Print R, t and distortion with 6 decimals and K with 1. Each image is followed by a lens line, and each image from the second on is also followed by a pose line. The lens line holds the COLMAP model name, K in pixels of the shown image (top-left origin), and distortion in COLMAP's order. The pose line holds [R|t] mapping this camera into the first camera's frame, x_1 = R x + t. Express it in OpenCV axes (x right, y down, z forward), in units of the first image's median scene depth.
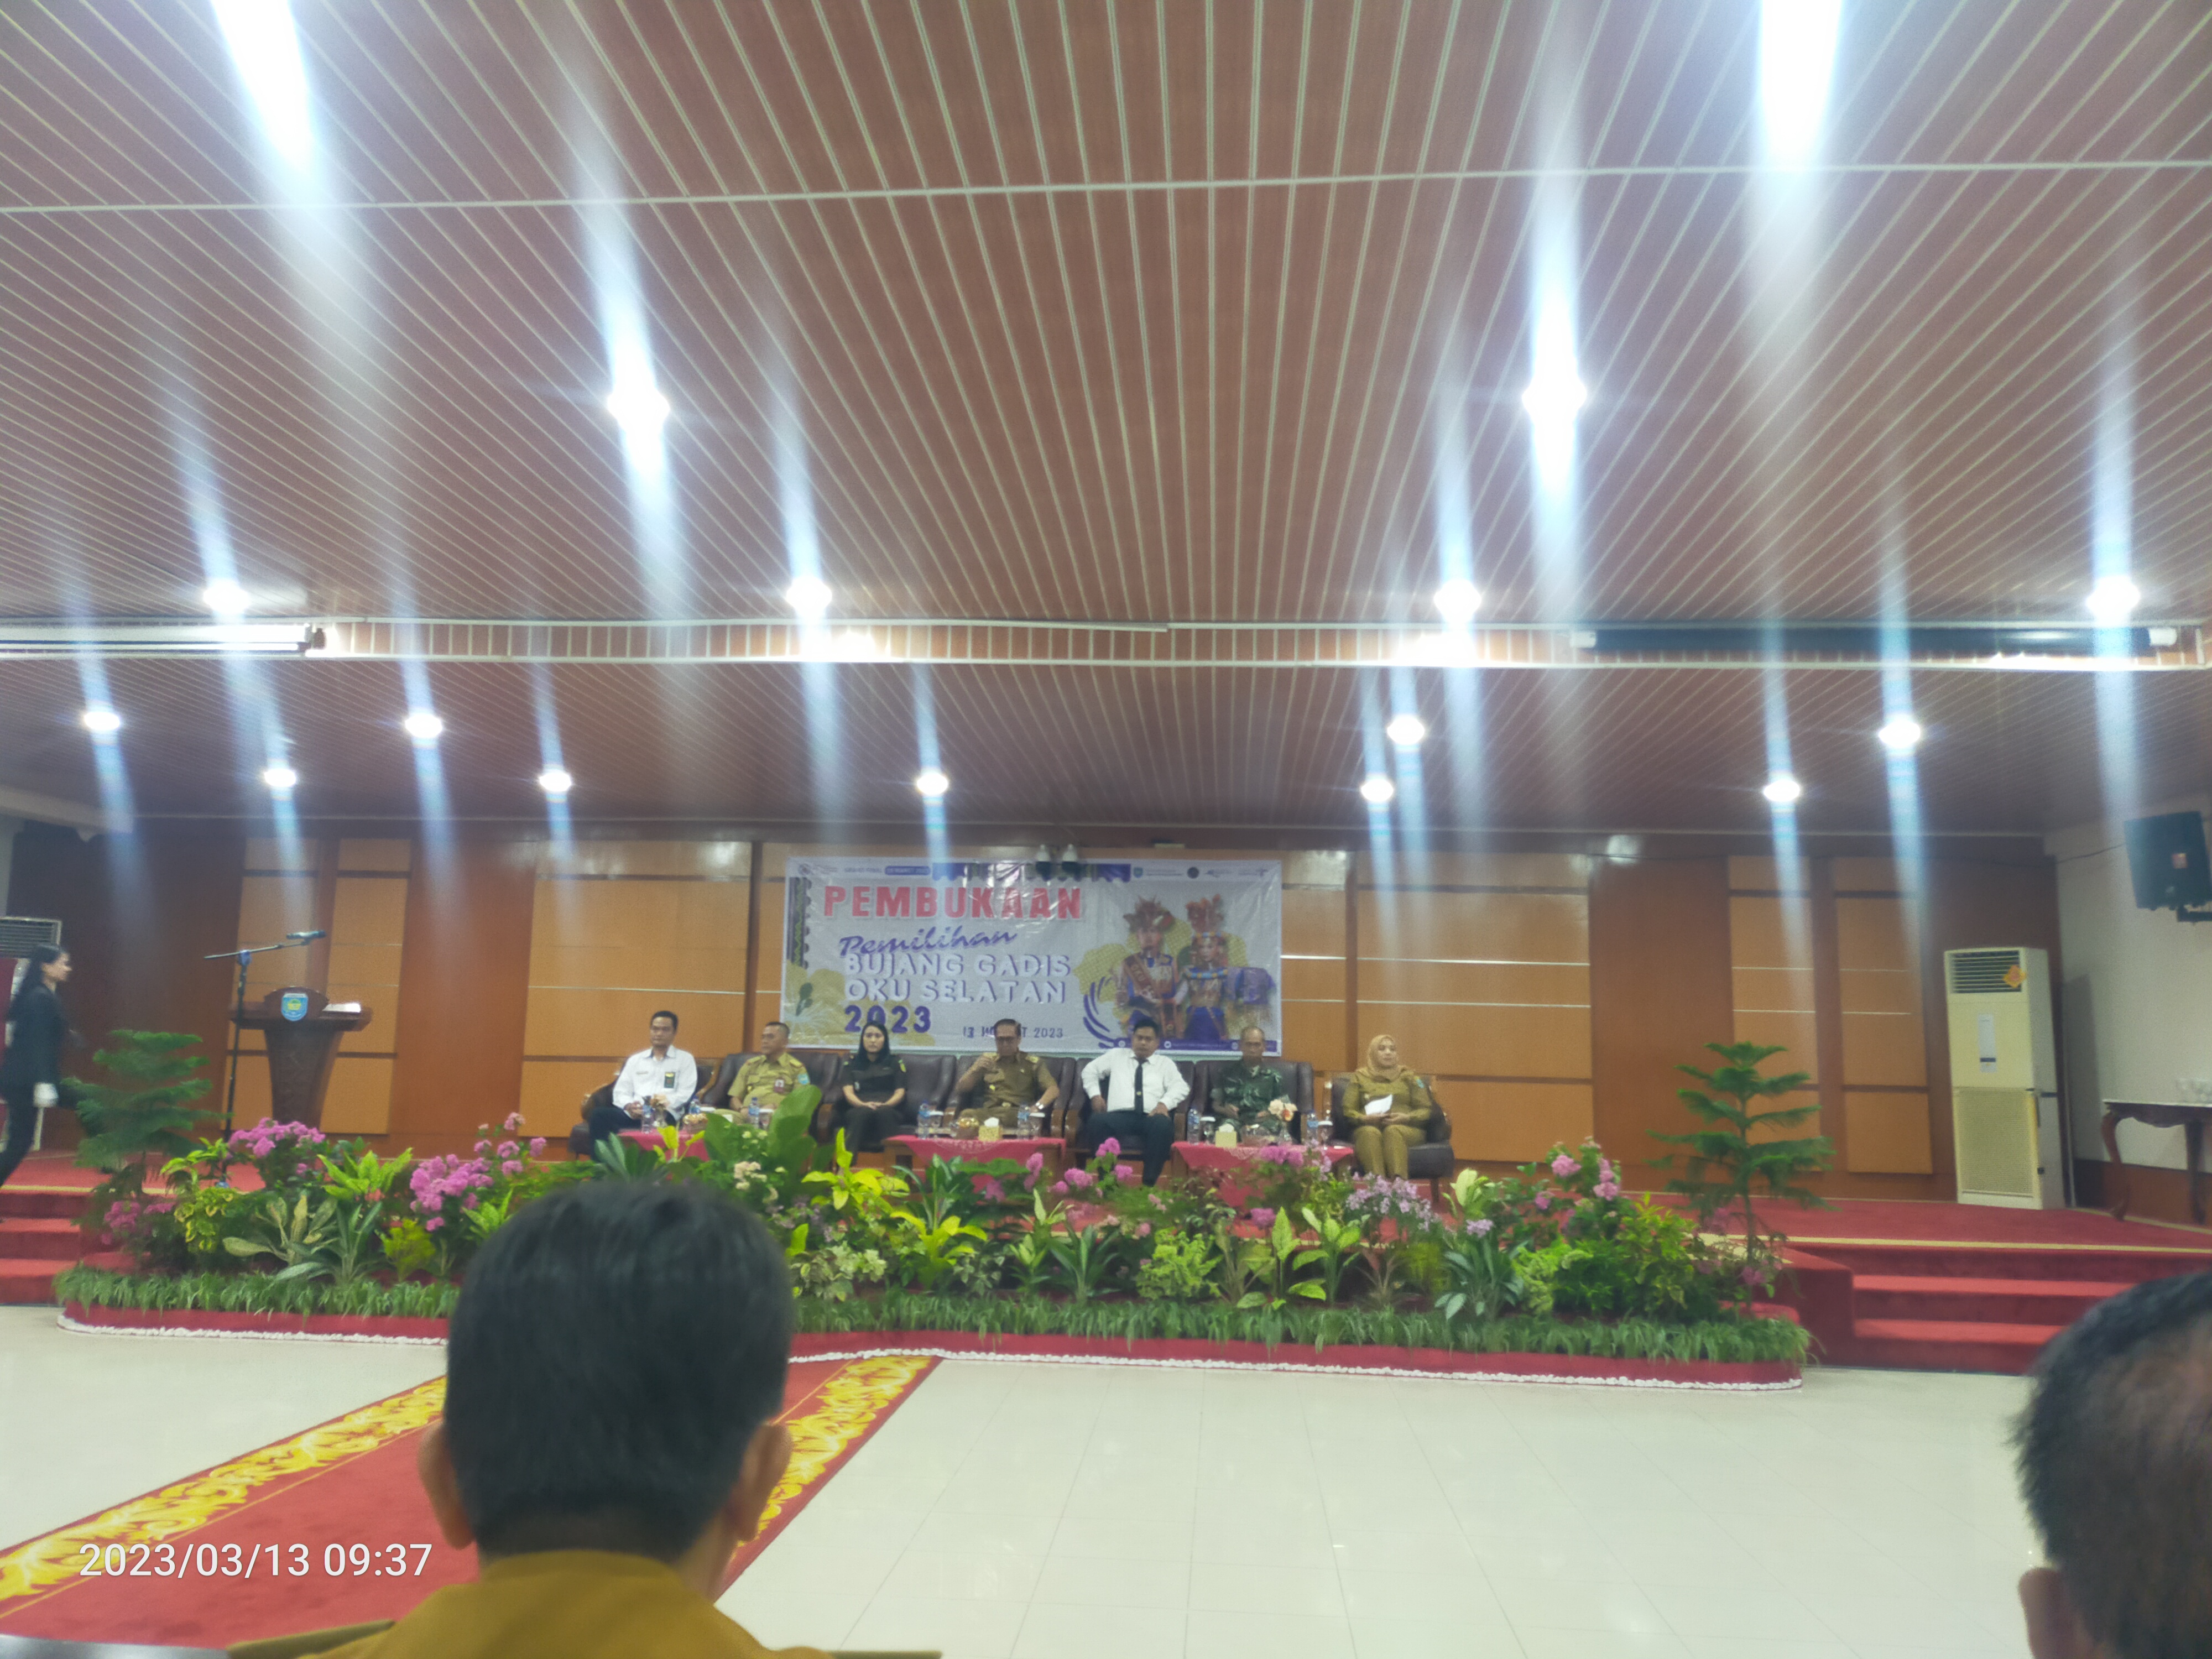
lens RADIAL K [[1691.8, 0, 1106.0], [0, 1691.8, 829.5], [0, 0, 1]] dist [0.029724, -0.003608]
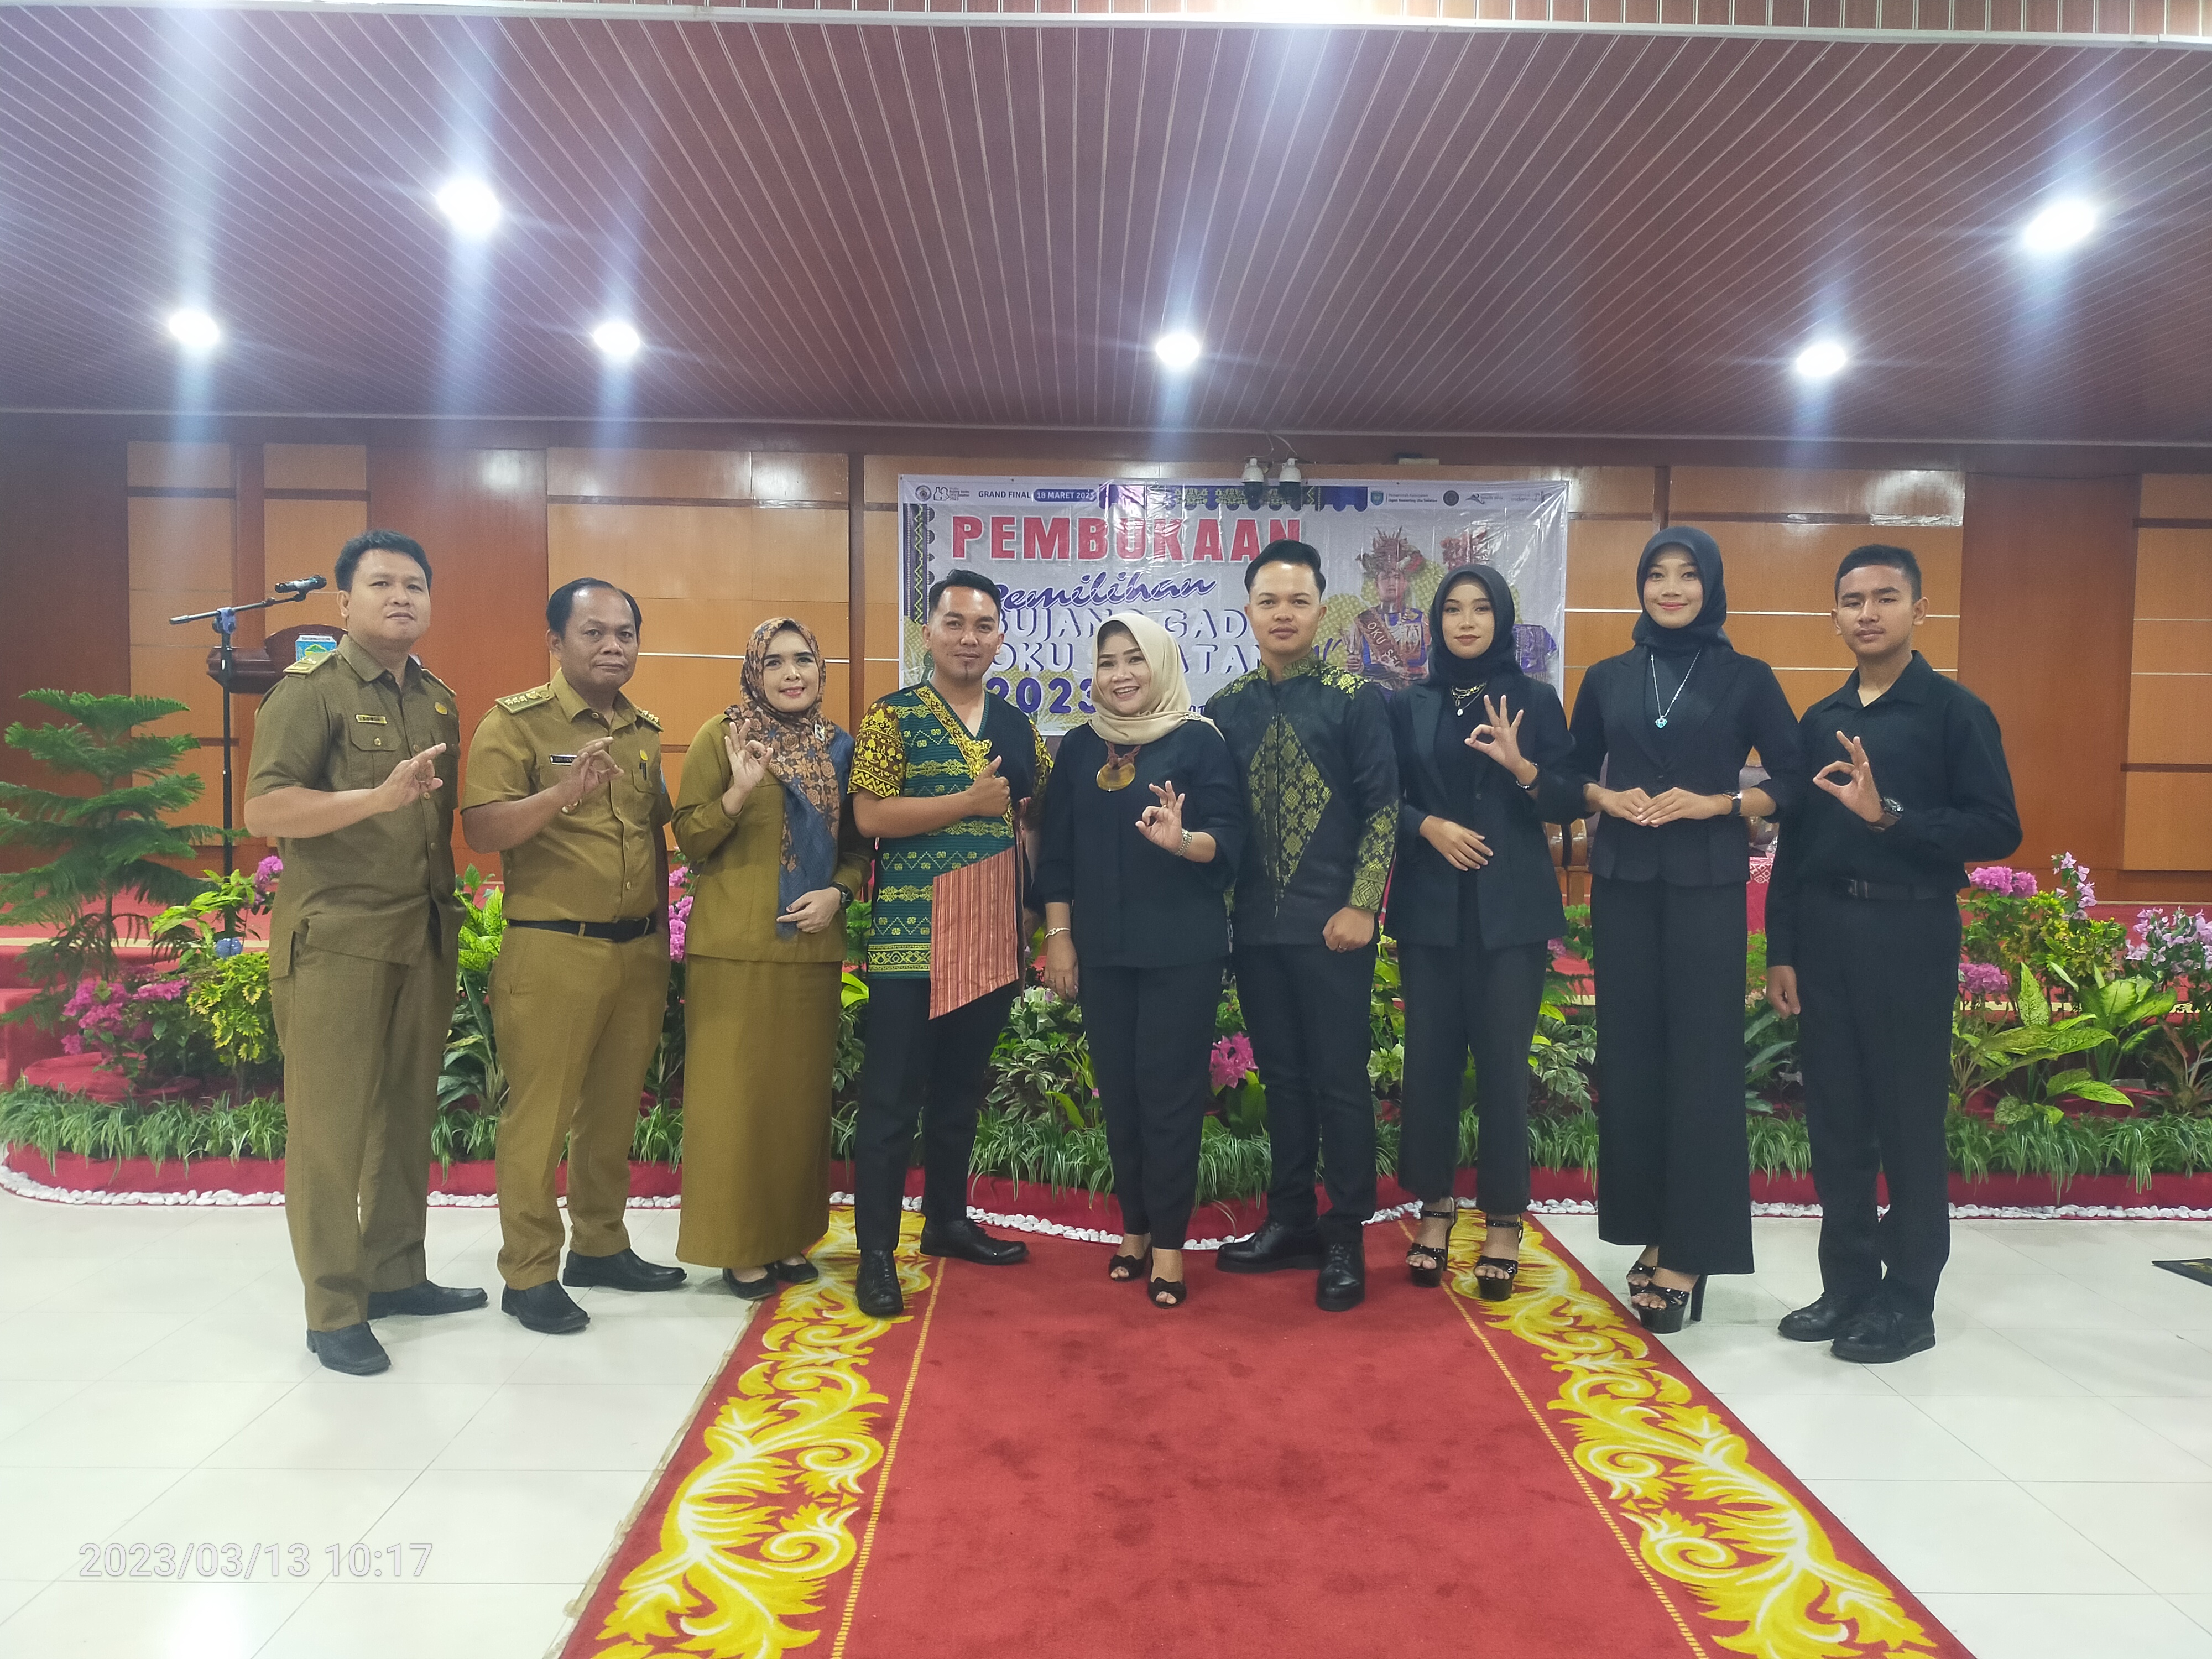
lens RADIAL K [[1725.3, 0, 1106.0], [0, 1725.3, 829.5], [0, 0, 1]] dist [0.051262, -0.048975]
pose [[0.996132, -0.012059, 0.087033, -0.281822], [-0.003204, 0.984893, 0.173134, 0.062808], [-0.087806, -0.172743, 0.981045, 0.395273]]
